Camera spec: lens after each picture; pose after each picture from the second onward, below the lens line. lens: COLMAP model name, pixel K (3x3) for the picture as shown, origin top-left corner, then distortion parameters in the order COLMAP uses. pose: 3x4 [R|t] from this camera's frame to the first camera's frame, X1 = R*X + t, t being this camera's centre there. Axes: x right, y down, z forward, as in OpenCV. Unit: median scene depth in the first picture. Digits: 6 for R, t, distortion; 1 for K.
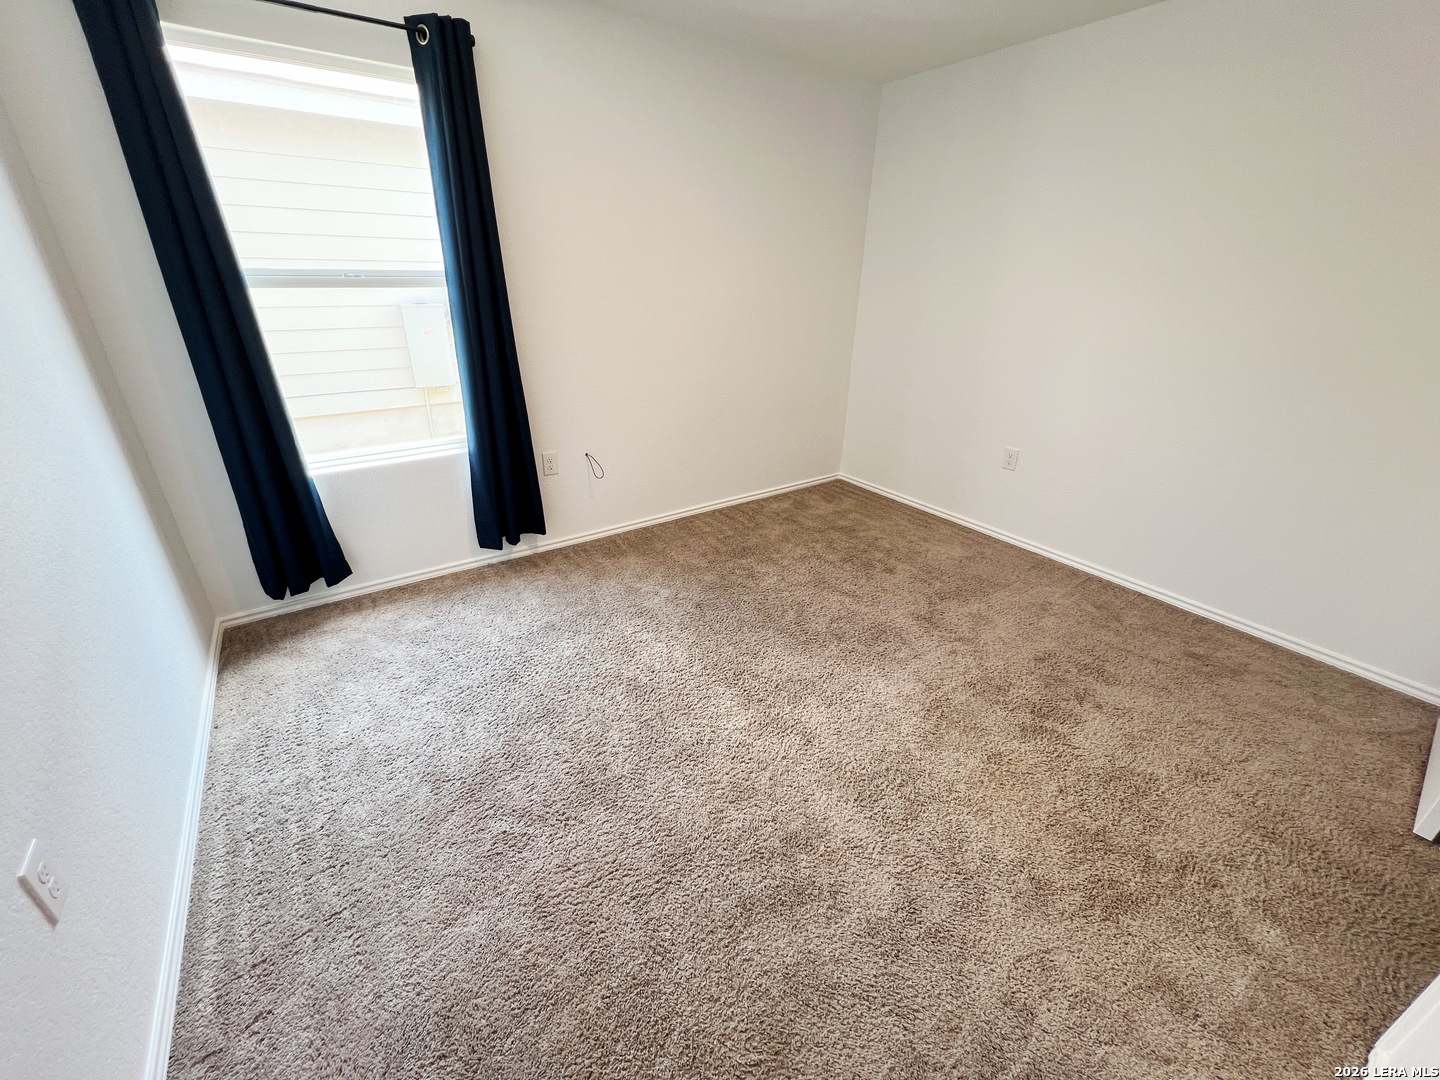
lens RADIAL K [[575.3, 0, 721.7], [0, 575.3, 541.6], [0, 0, 1]] dist [-0.001202, -0.000685]
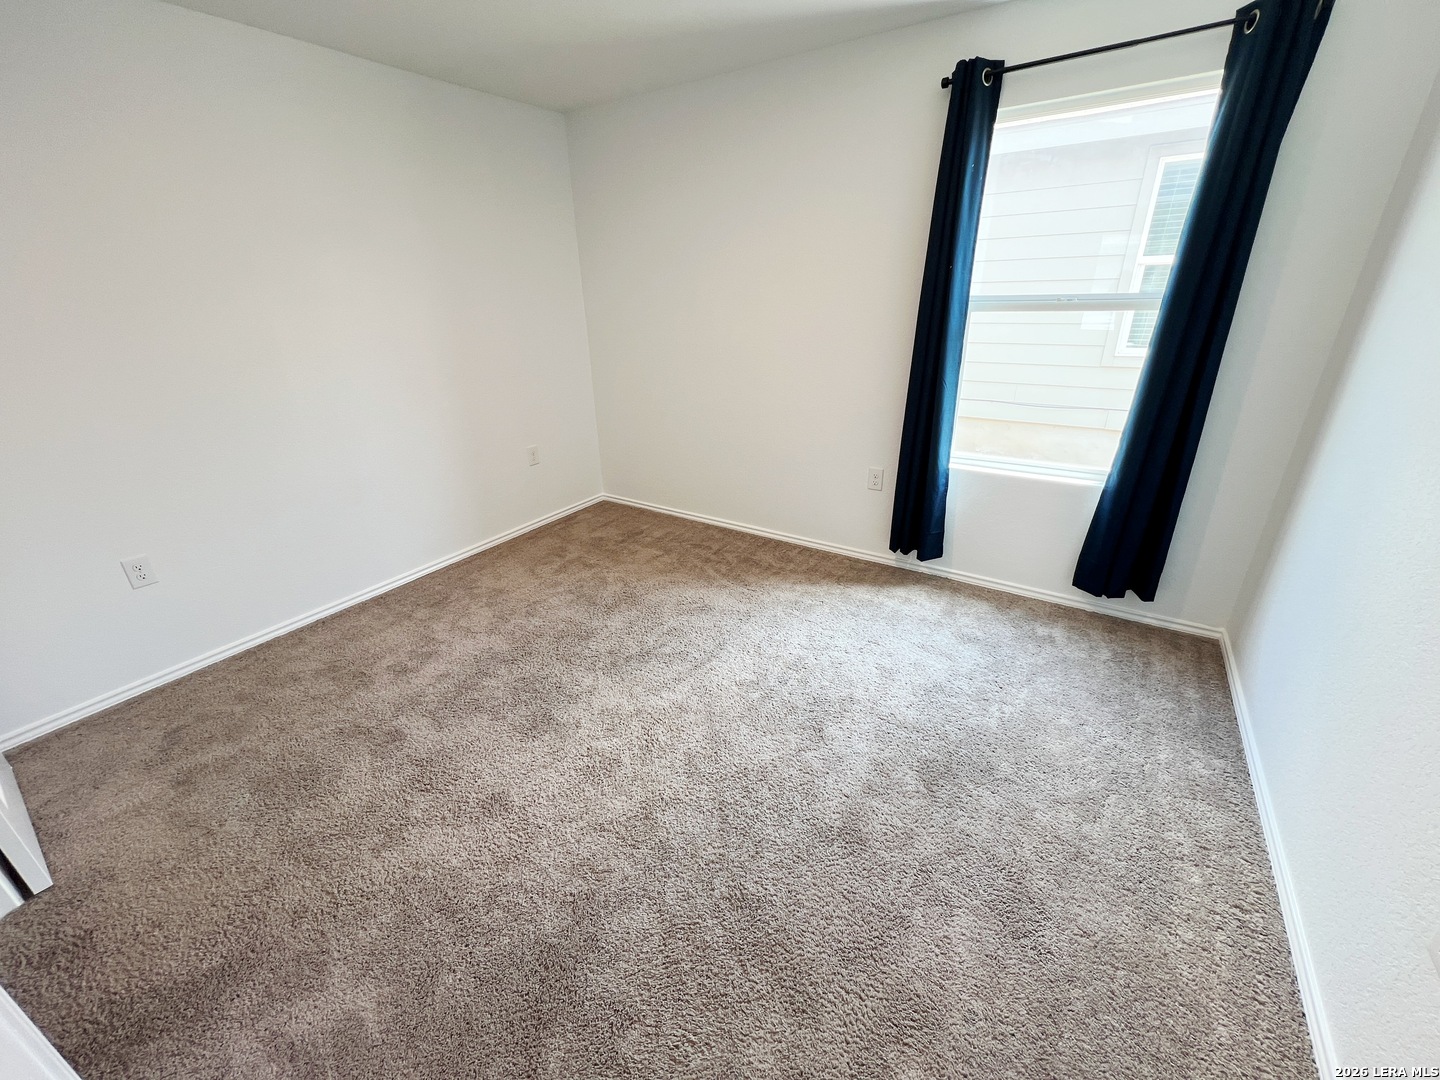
lens RADIAL K [[575.3, 0, 721.7], [0, 575.3, 541.6], [0, 0, 1]] dist [-0.001202, -0.000685]
pose [[0.368622, 0.344270, -0.863479, 0.171409], [-0.366222, 0.907552, 0.205501, -0.045949], [0.854400, 0.240472, 0.460623, 0.092960]]
